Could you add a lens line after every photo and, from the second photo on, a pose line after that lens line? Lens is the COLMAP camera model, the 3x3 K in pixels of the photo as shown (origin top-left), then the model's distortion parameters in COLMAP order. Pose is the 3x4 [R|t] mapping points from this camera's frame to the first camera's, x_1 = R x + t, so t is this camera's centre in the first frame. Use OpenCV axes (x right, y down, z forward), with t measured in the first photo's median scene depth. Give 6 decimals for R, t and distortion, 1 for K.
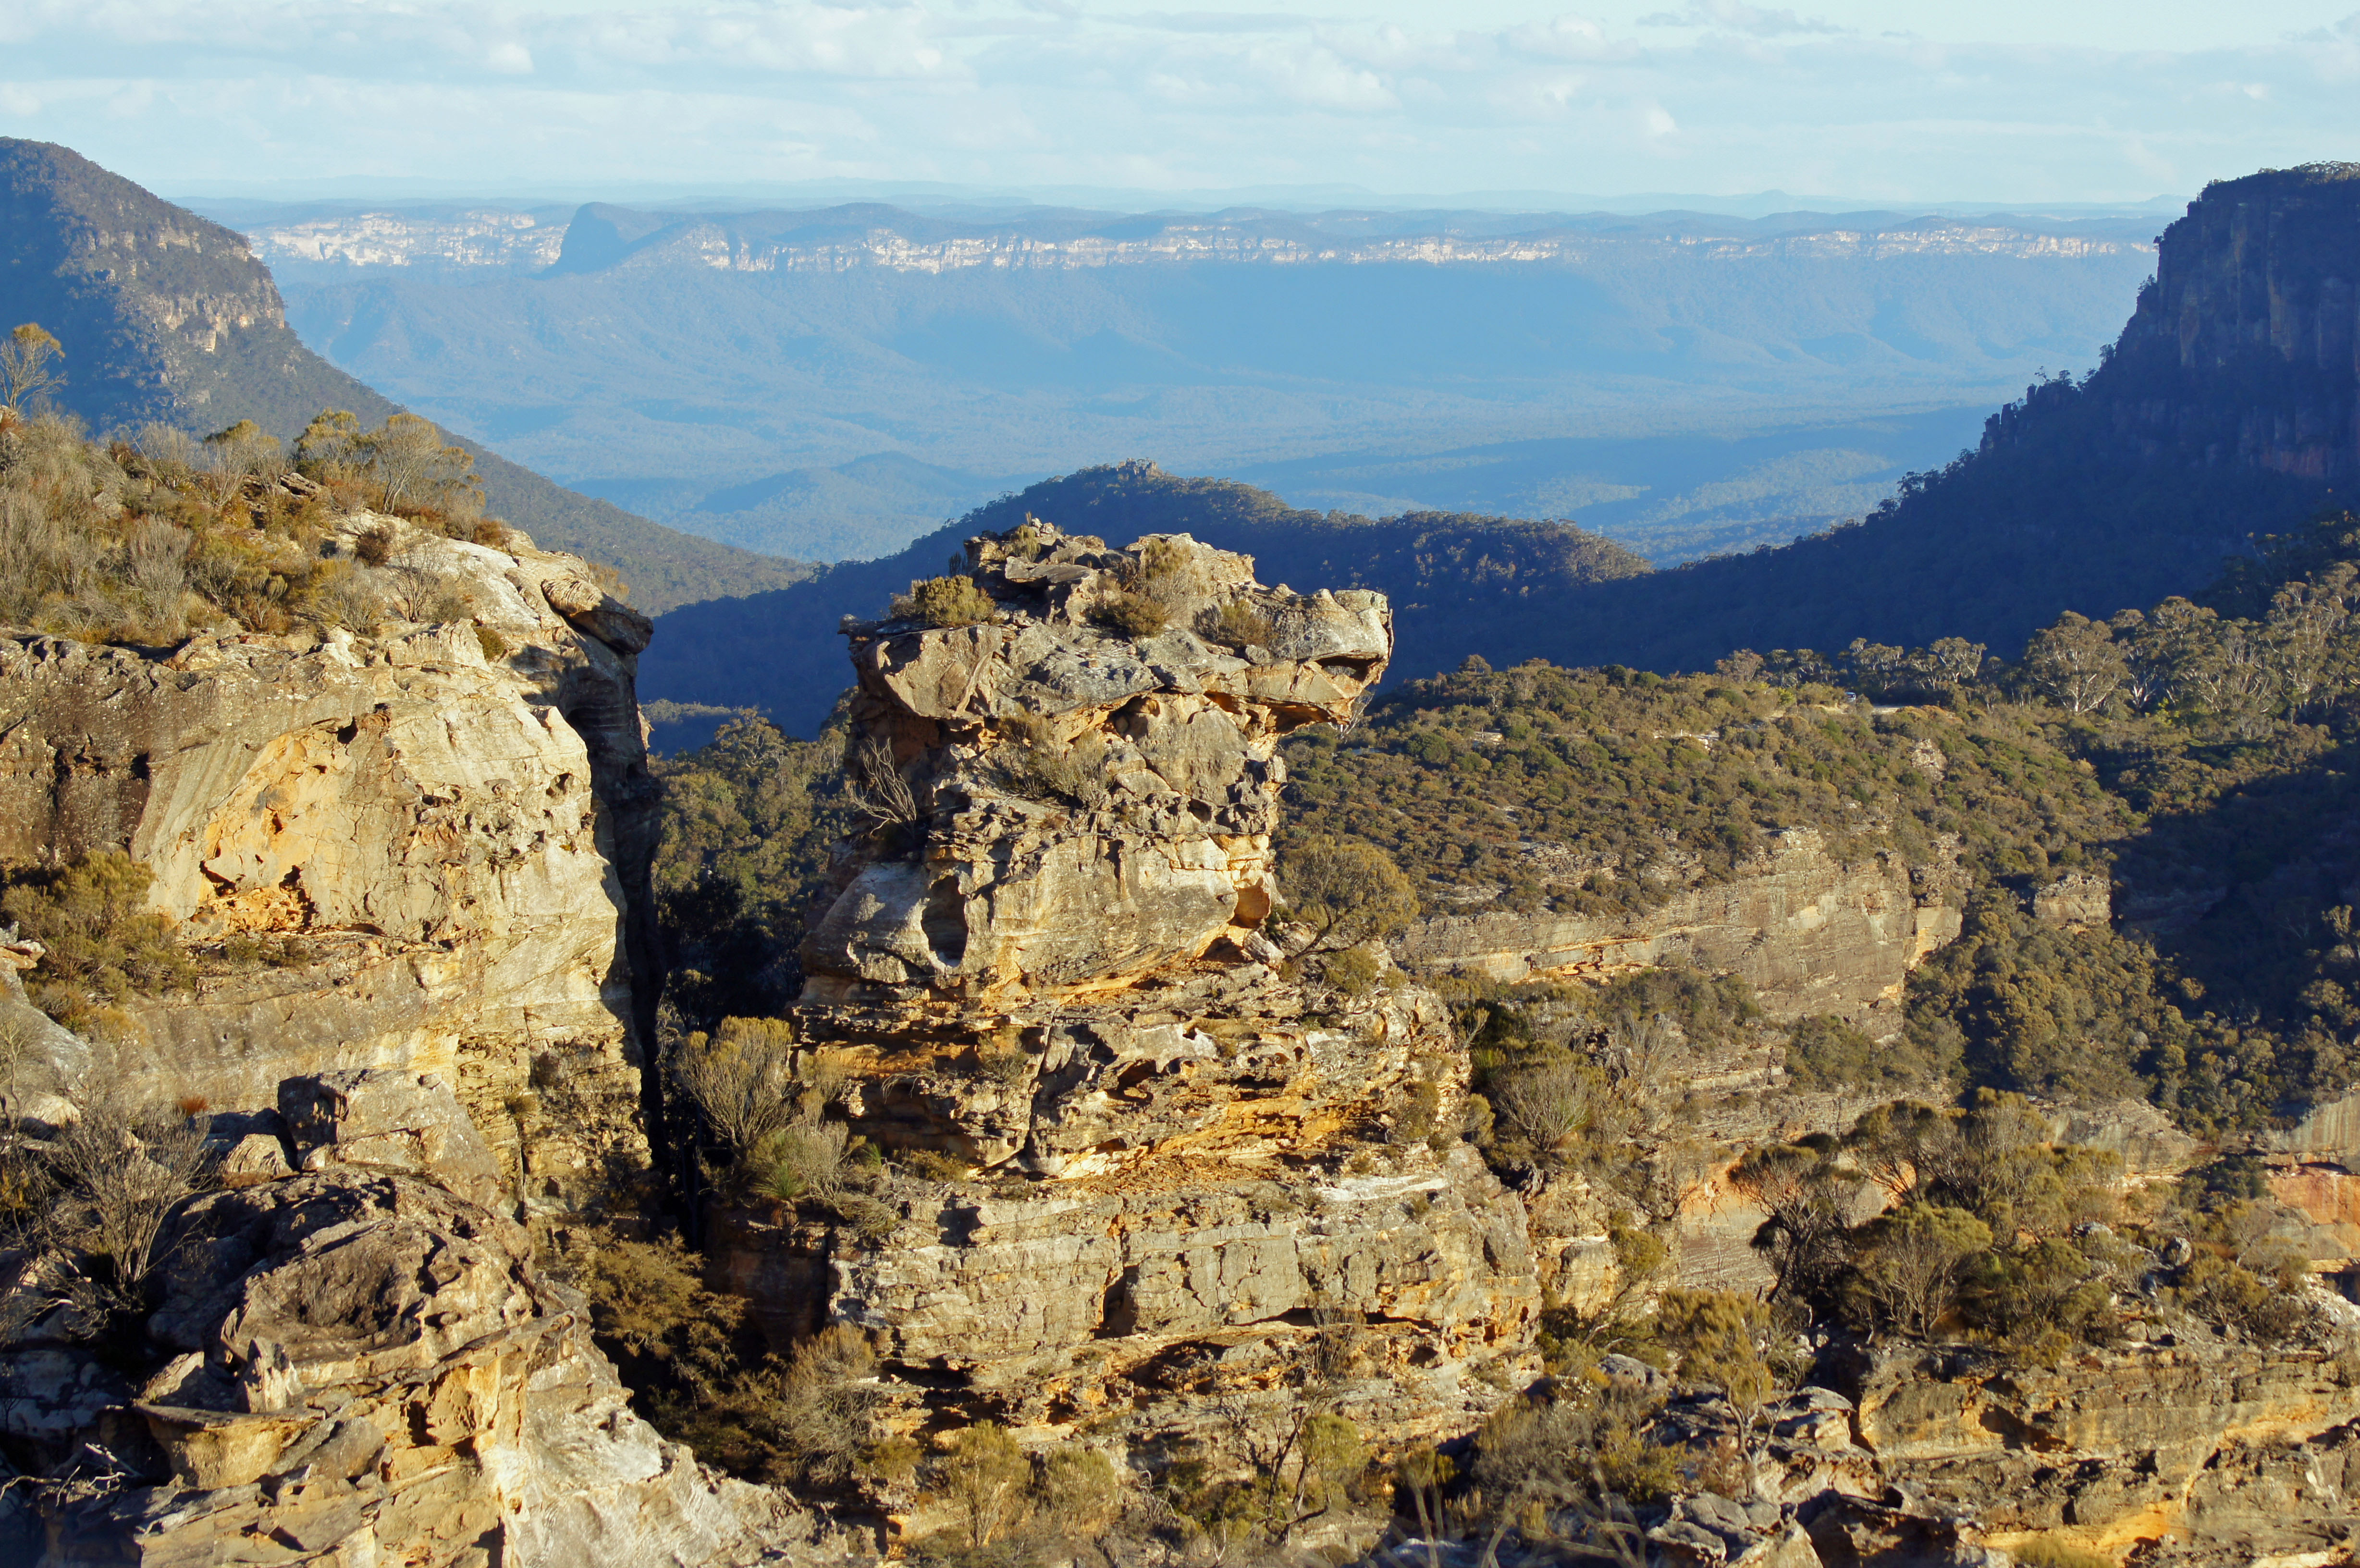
lens RADIAL K [[8697.4, 0, 1180.7], [0, 8697.4, 794.4], [0, 0, 1]] dist [0.083175, 0.000000]
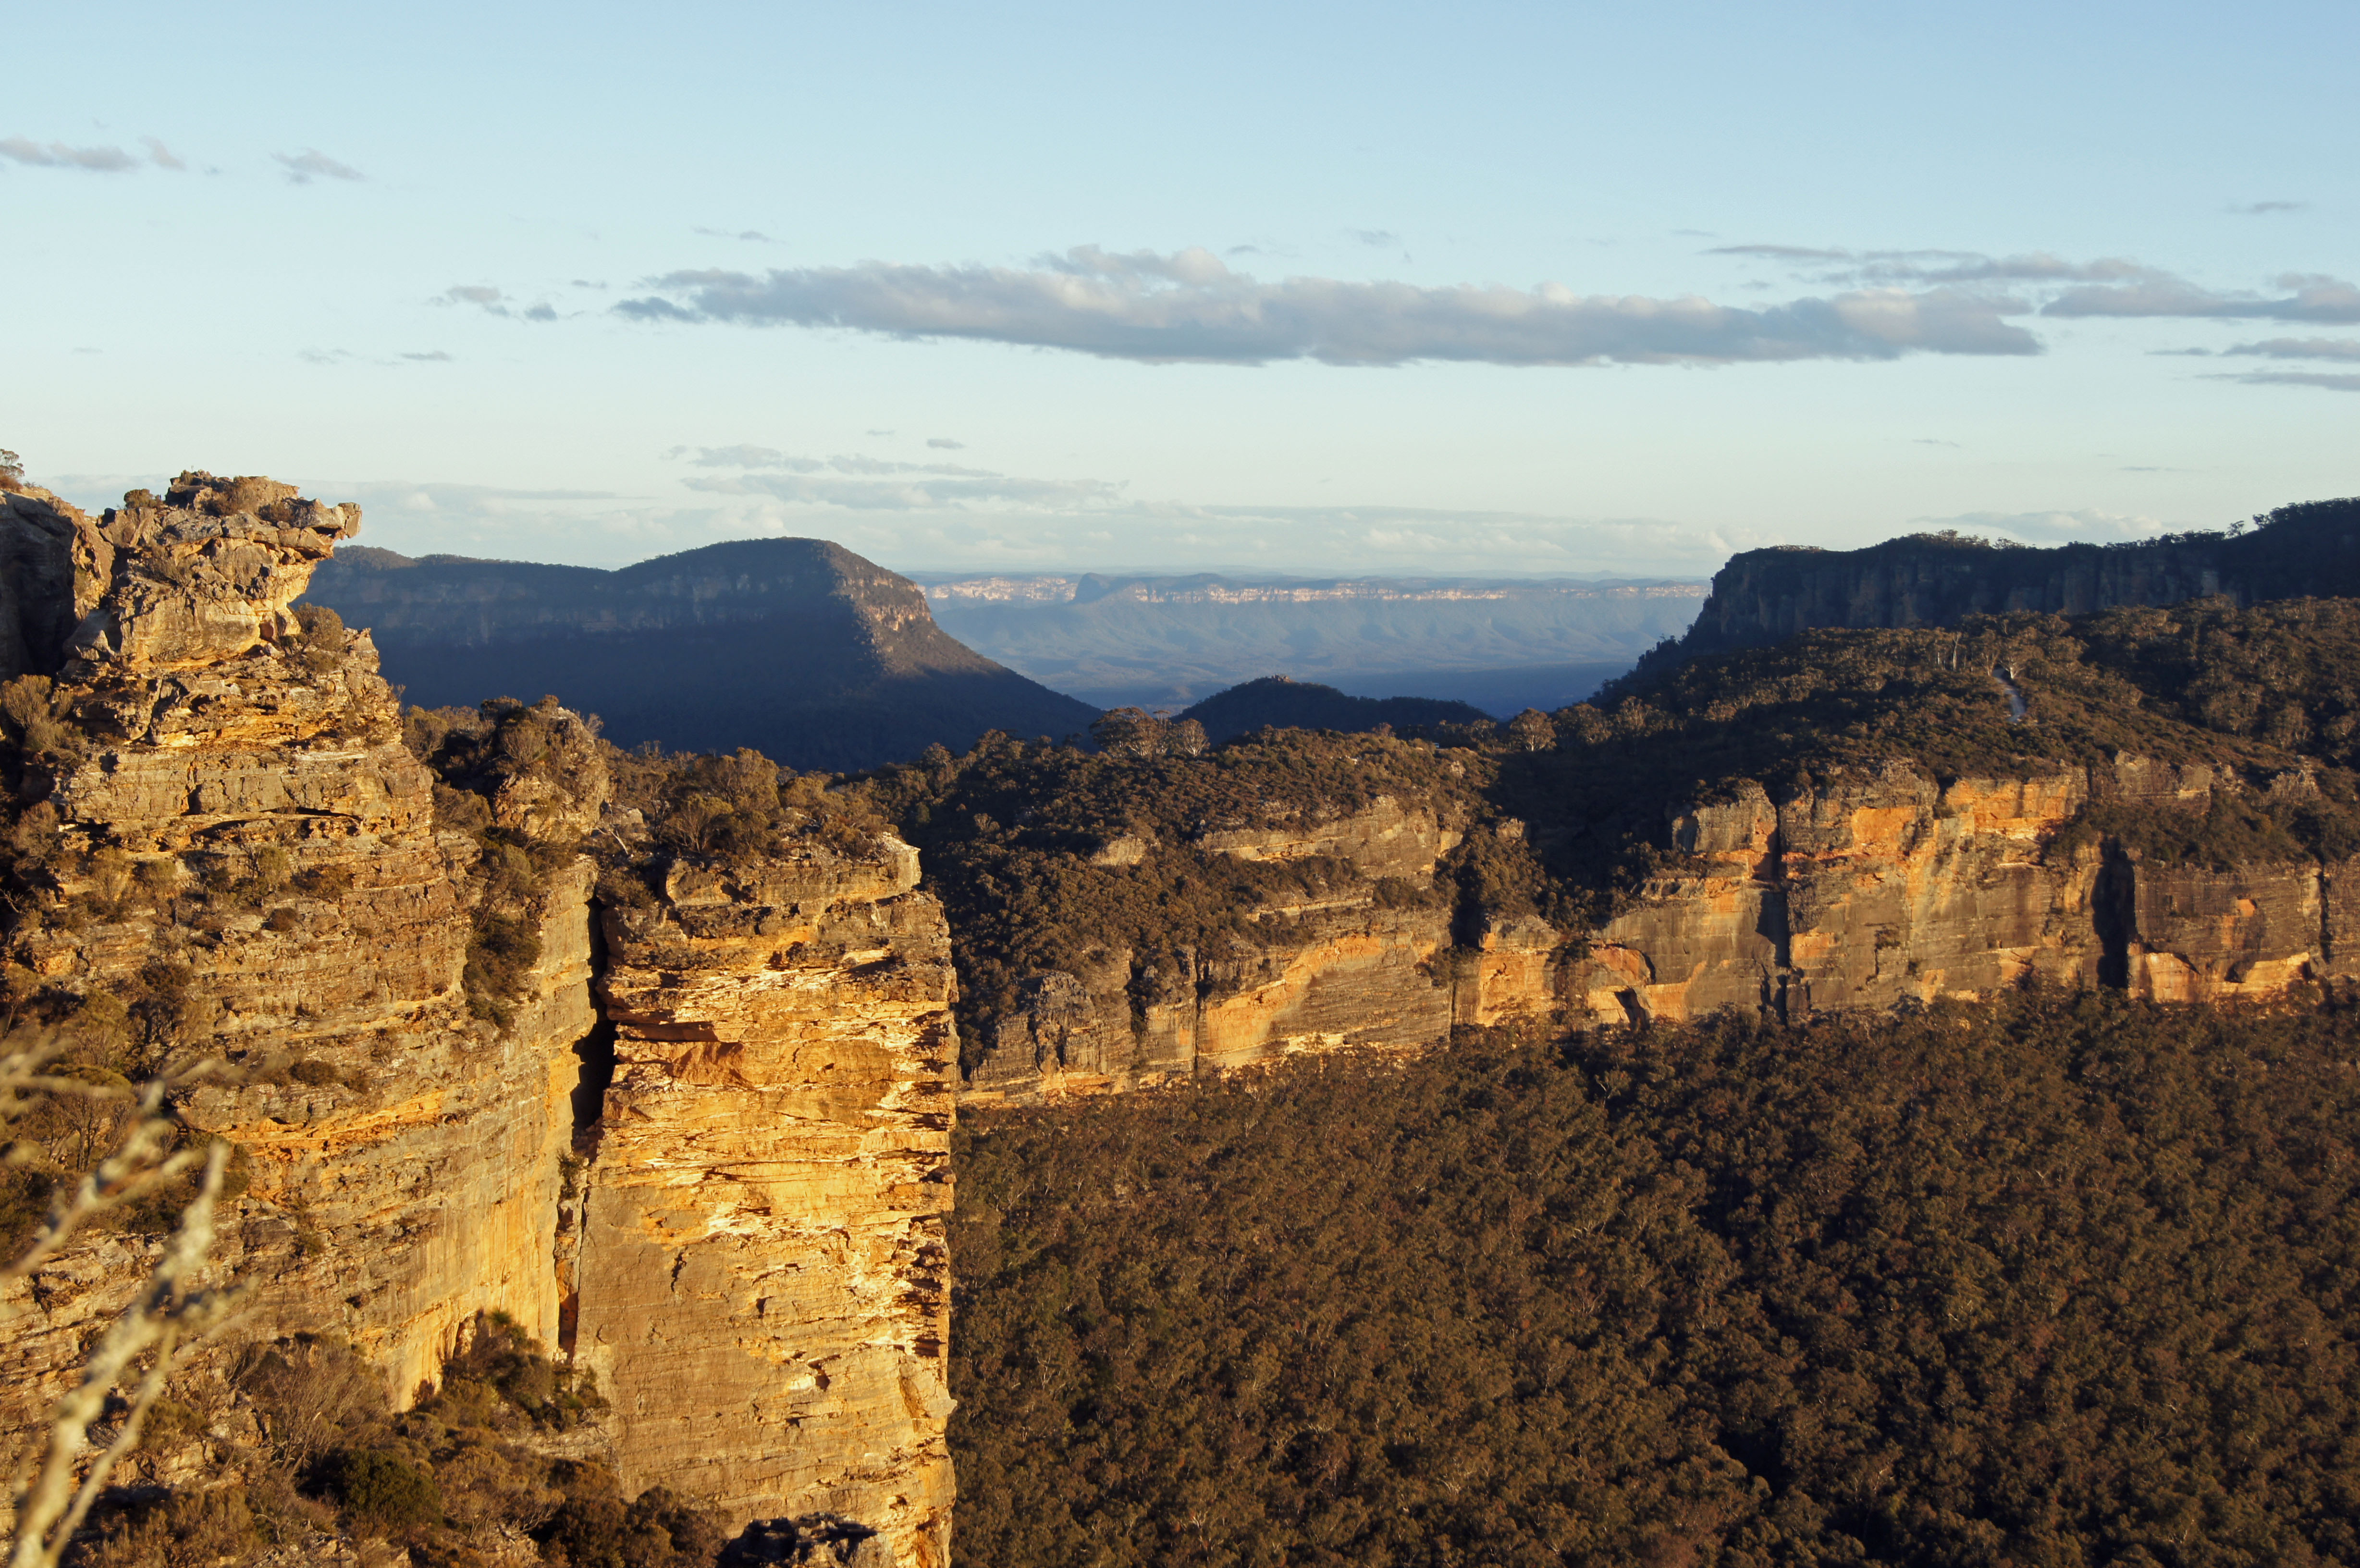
lens RADIAL K [[3759.8, 0, 1147.6], [0, 3759.8, 797.7], [0, 0, 1]] dist [-0.022181, 0.000000]
pose [[0.998216, 0.005616, -0.059445, 0.301771], [-0.006217, 0.999931, -0.009931, 0.065562], [0.059386, 0.010283, 0.998182, 0.023490]]
